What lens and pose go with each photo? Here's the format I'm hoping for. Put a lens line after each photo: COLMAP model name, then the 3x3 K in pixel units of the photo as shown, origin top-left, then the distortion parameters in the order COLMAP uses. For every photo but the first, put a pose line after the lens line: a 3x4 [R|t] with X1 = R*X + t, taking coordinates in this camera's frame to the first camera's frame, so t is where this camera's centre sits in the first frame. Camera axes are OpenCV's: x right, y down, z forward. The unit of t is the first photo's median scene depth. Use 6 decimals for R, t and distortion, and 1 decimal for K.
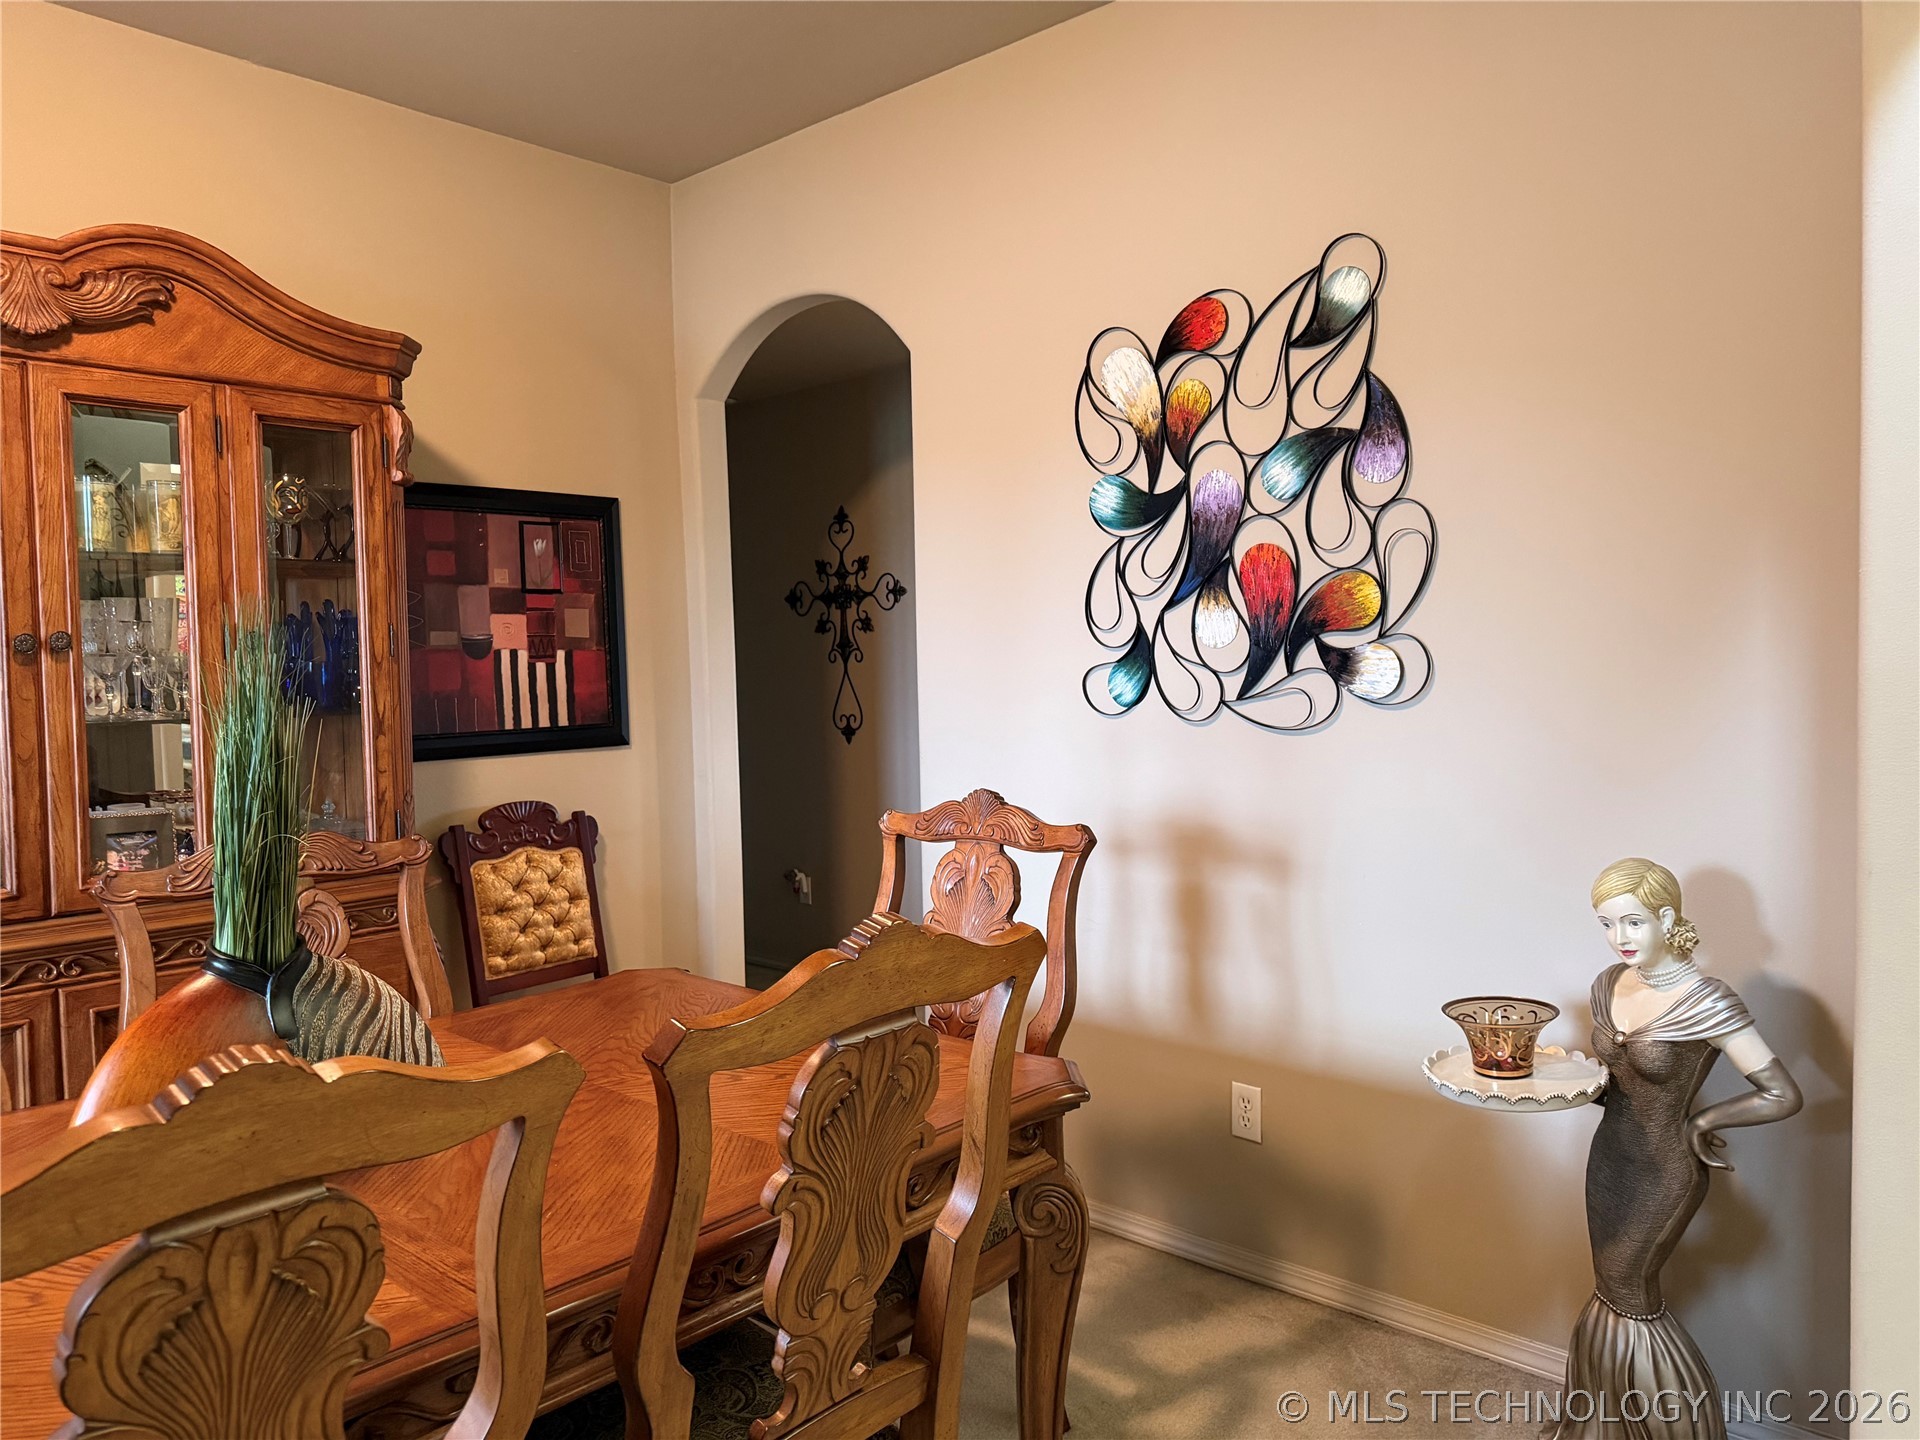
lens RADIAL K [[1341.8, 0, 964.8], [0, 1341.8, 725.8], [0, 0, 1]] dist [0.050526, -0.053522]
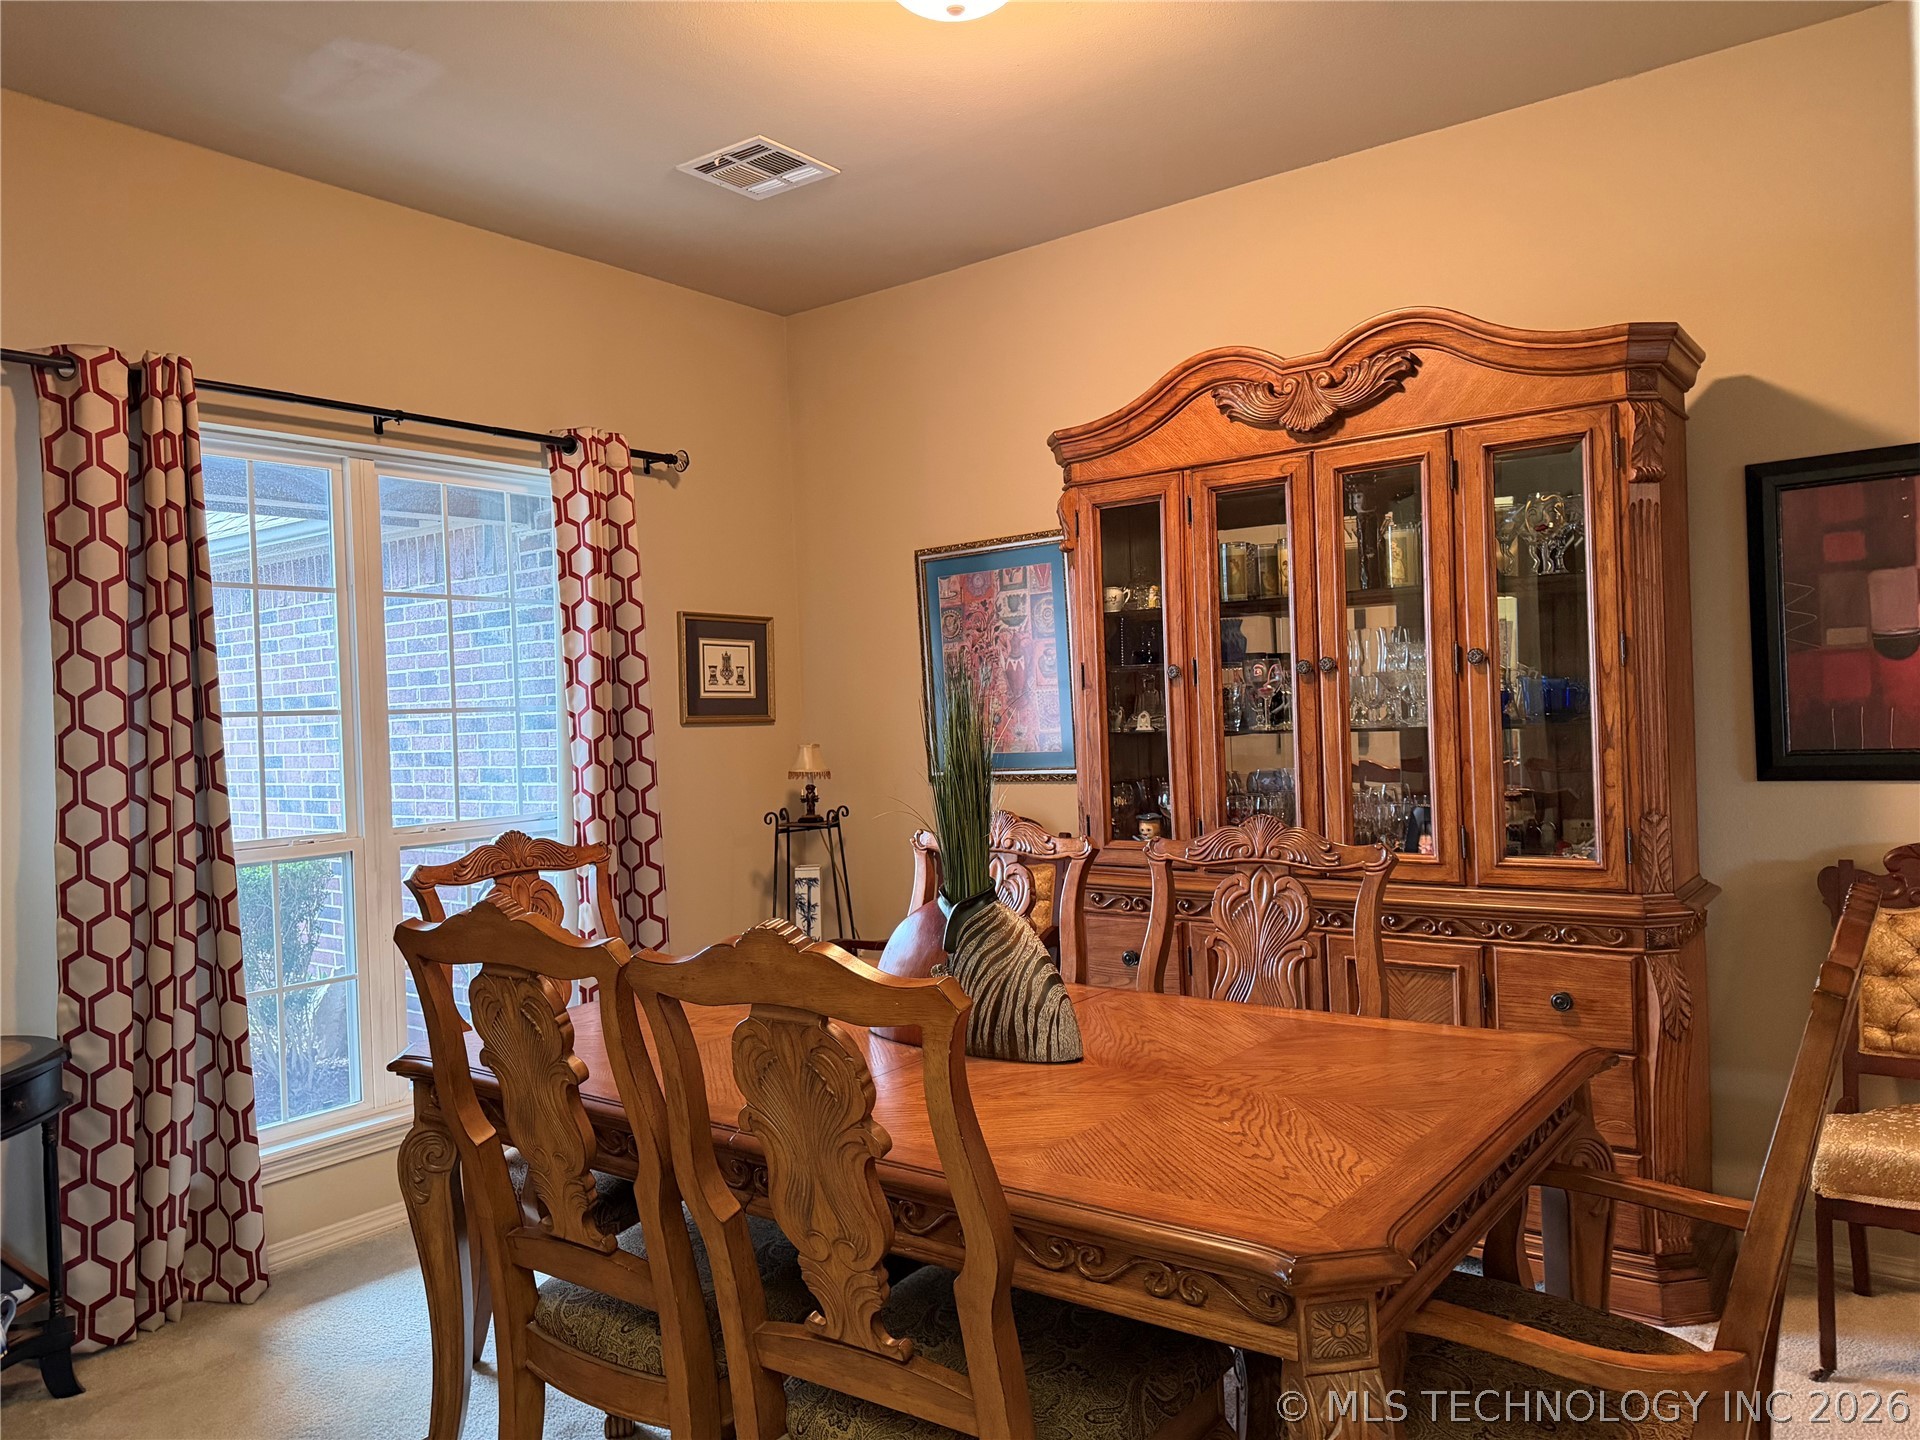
lens RADIAL K [[1341.8, 0, 959.2], [0, 1341.8, 740.1], [0, 0, 1]] dist [0.050526, -0.053522]
pose [[0.101473, 0.039719, -0.994045, 0.915024], [-0.017797, 0.999115, 0.038104, -0.052323], [0.994679, 0.013824, 0.102090, 0.843202]]
